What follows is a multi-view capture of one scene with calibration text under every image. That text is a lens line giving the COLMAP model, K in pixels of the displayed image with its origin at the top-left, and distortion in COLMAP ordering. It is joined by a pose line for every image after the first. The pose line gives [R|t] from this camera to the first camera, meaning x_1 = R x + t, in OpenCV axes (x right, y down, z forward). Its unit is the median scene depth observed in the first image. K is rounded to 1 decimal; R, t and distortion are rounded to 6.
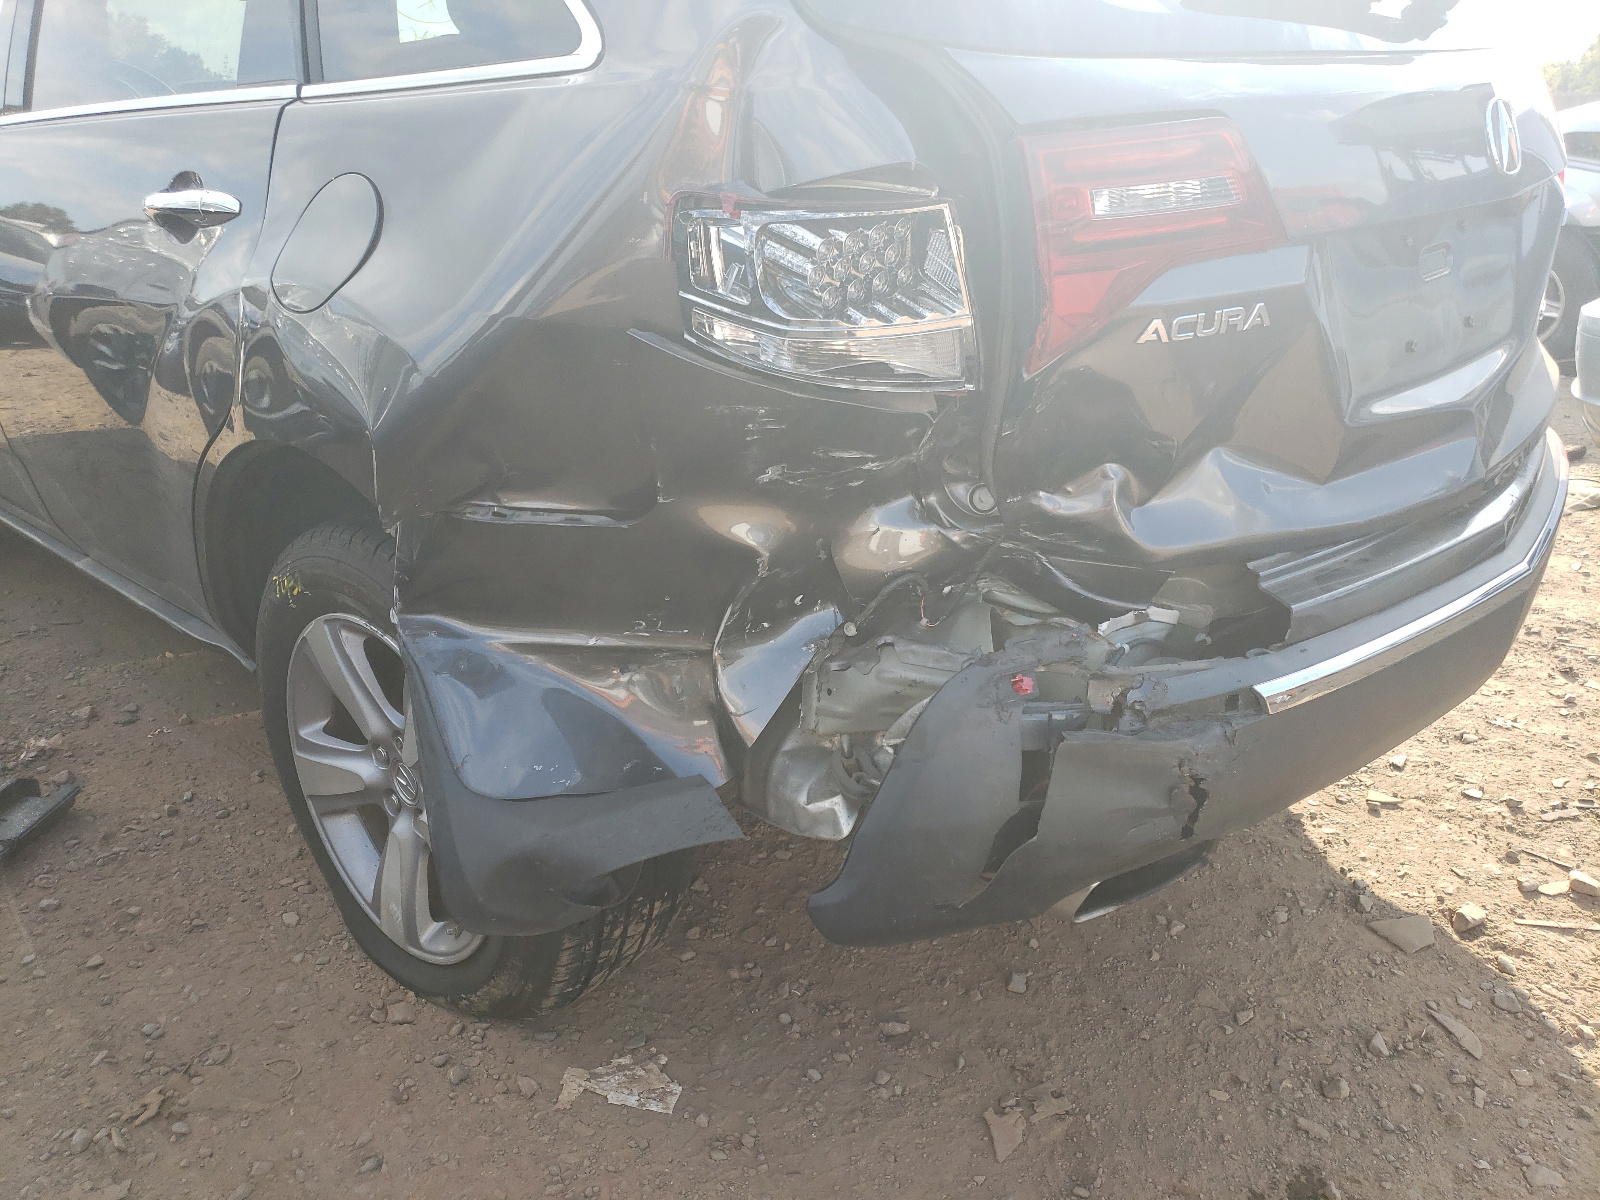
lens RADIAL K [[1338.9, 0, 798.8], [0, 1338.9, 582.9], [0, 0, 1]] dist [0.014300, 0.002387]
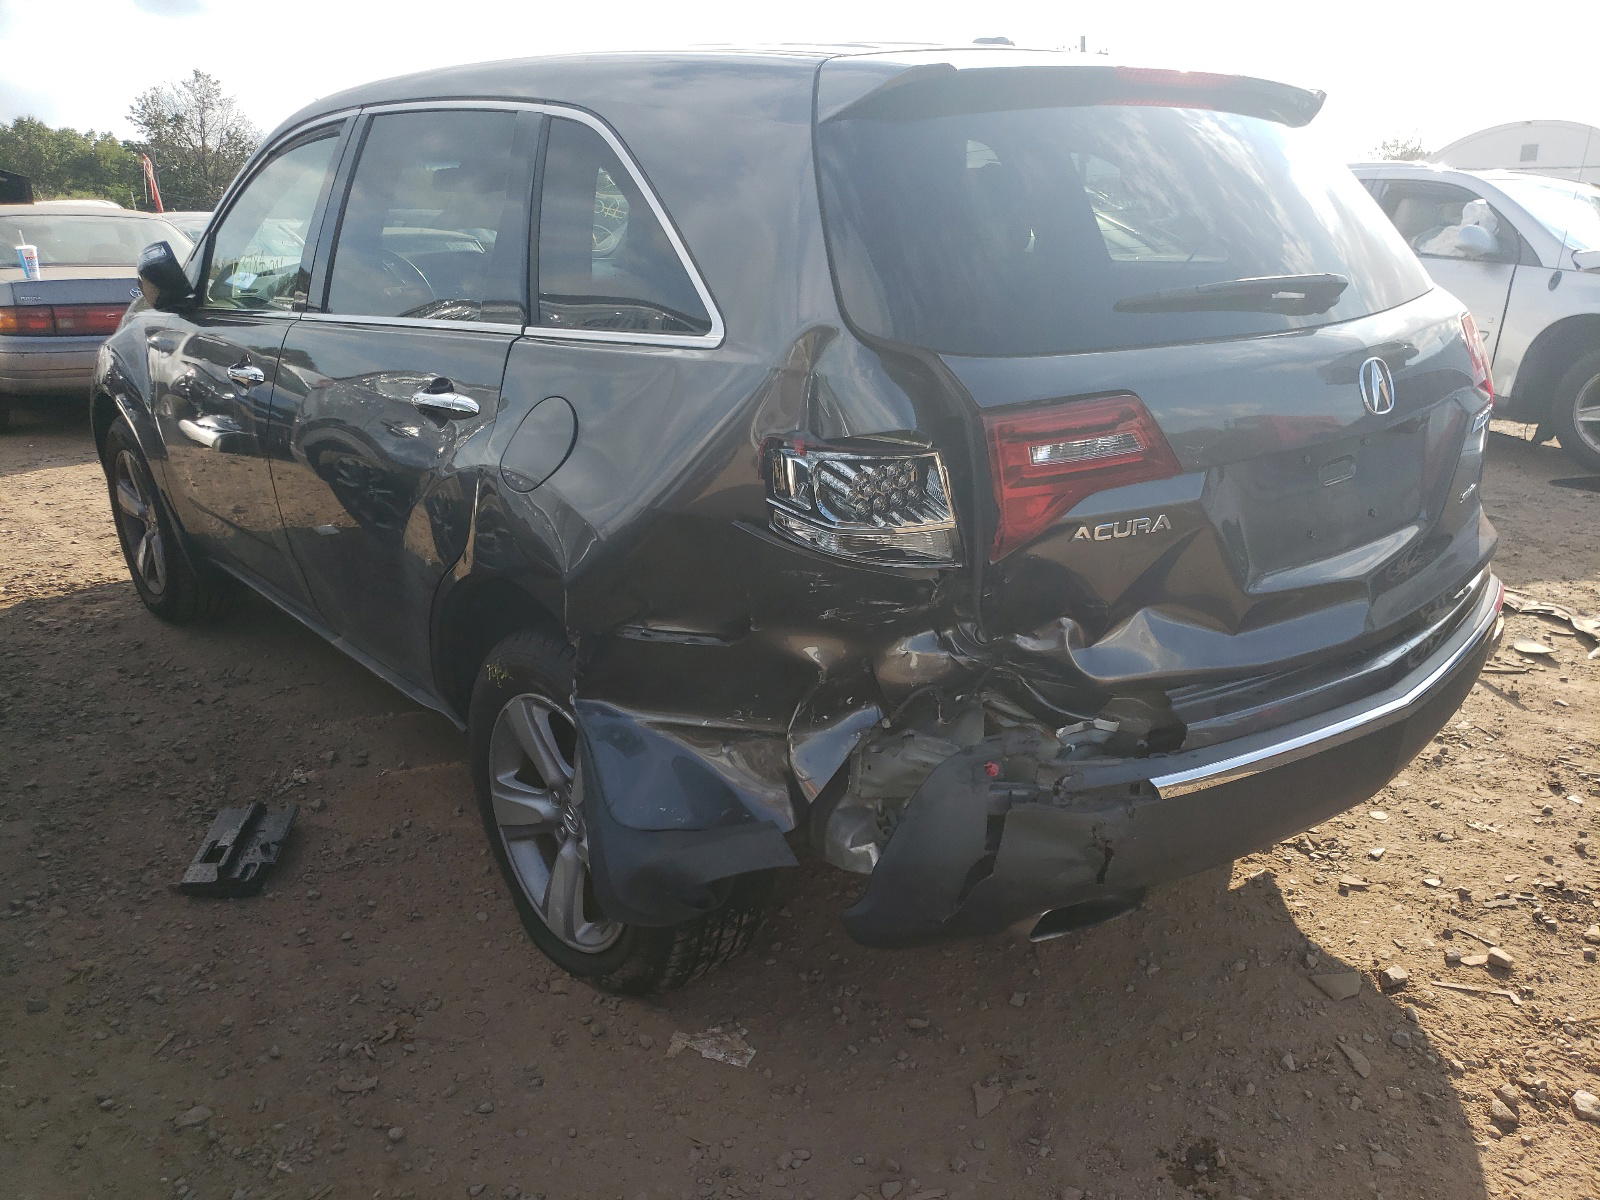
lens RADIAL K [[1328.4, 0, 800.0], [0, 1328.4, 600.0], [0, 0, 1]] dist [0.072326, -0.122054]
pose [[0.992779, 0.037448, -0.113966, 0.097331], [-0.042326, 0.998275, -0.040690, -0.032373], [0.112246, 0.045220, 0.992651, -0.380358]]
